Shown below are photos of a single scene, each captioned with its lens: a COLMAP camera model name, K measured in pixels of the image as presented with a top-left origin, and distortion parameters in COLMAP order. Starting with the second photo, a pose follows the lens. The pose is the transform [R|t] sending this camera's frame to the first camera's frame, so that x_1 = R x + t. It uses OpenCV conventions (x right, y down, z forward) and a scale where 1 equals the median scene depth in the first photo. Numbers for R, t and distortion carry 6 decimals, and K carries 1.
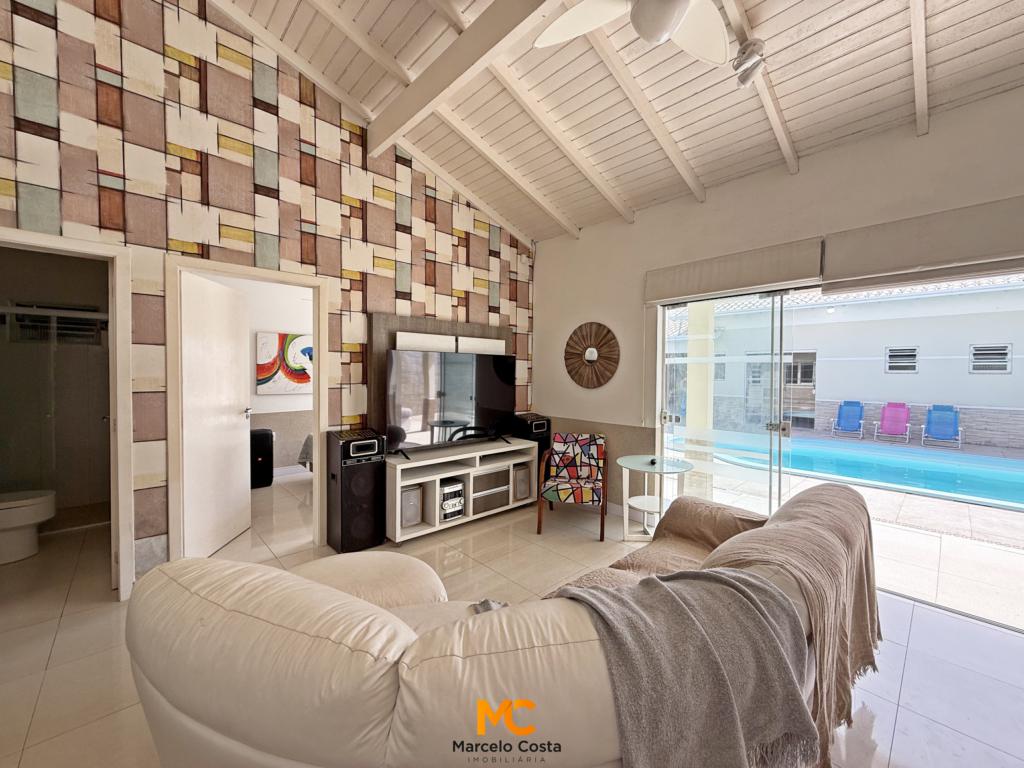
lens RADIAL K [[408.6, 0, 509.1], [0, 408.6, 382.3], [0, 0, 1]] dist [-0.000368, -0.000216]
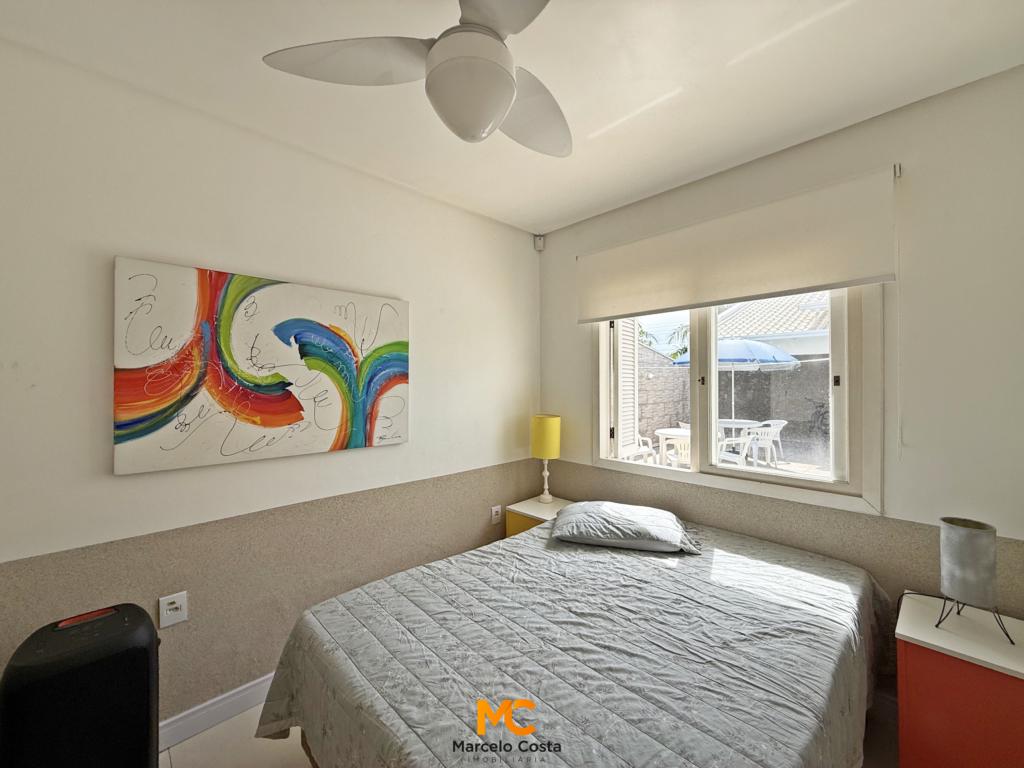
lens RADIAL K [[408.6, 0, 509.1], [0, 408.6, 382.3], [0, 0, 1]] dist [-0.000368, -0.000216]
pose [[0.999781, -0.016608, 0.012720, -0.335762], [0.016940, 0.999507, -0.026430, -0.021889], [-0.012275, 0.026640, 0.999570, 0.692445]]
